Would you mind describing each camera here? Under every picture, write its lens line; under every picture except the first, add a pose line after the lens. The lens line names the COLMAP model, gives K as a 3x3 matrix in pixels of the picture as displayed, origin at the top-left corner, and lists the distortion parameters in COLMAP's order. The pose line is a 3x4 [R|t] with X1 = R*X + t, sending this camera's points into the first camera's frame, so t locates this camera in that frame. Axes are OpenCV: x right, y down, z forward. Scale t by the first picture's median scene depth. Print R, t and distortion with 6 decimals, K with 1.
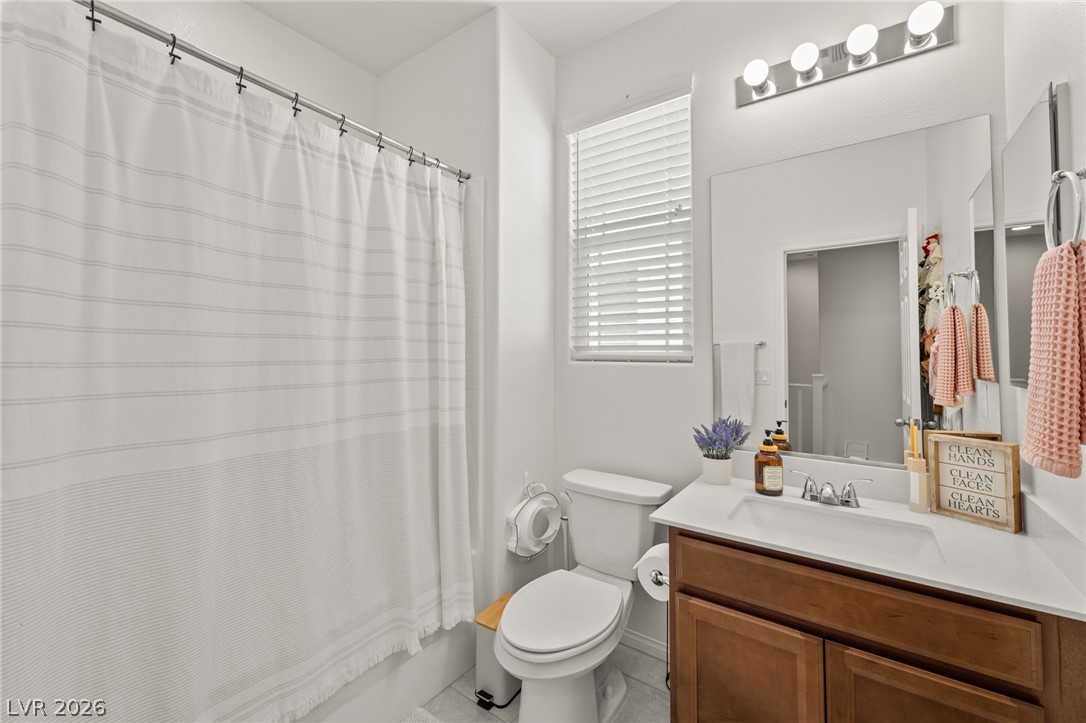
lens RADIAL K [[439.0, 0, 542.2], [0, 439.0, 351.2], [0, 0, 1]] dist [0.000596, -0.000251]
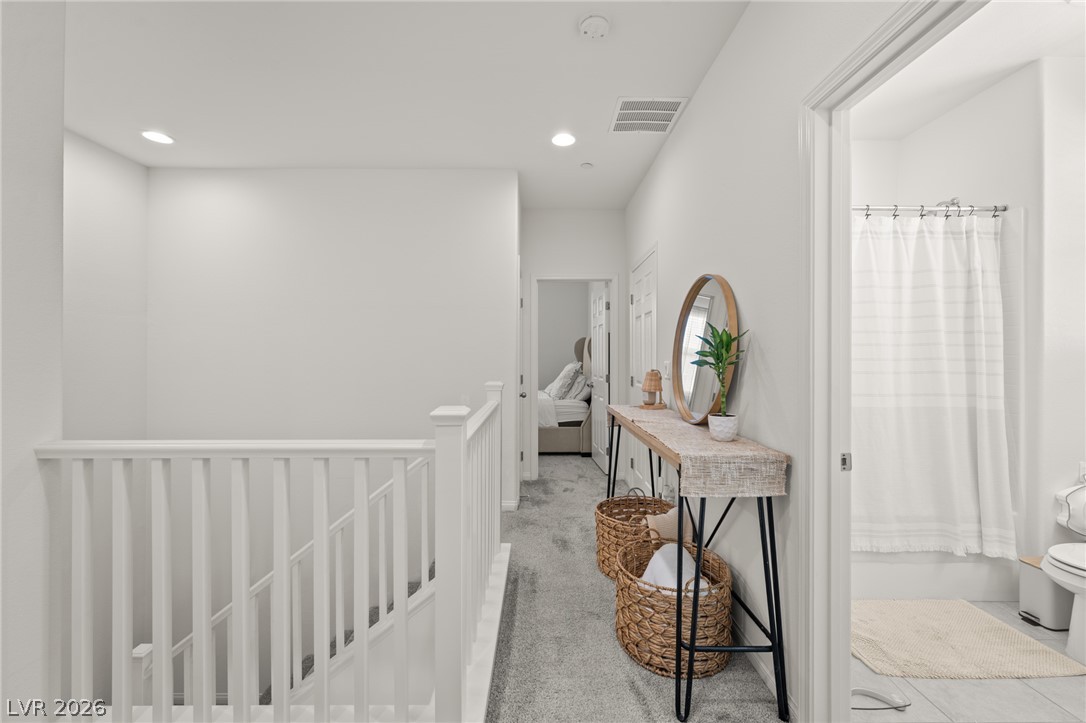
lens RADIAL K [[439.0, 0, 534.9], [0, 439.0, 355.1], [0, 0, 1]] dist [0.000596, -0.000251]
pose [[0.581931, -0.003916, -0.813229, 0.072766], [0.001607, 0.999992, -0.003665, 0.010067], [0.813237, 0.000826, 0.581933, -0.901444]]
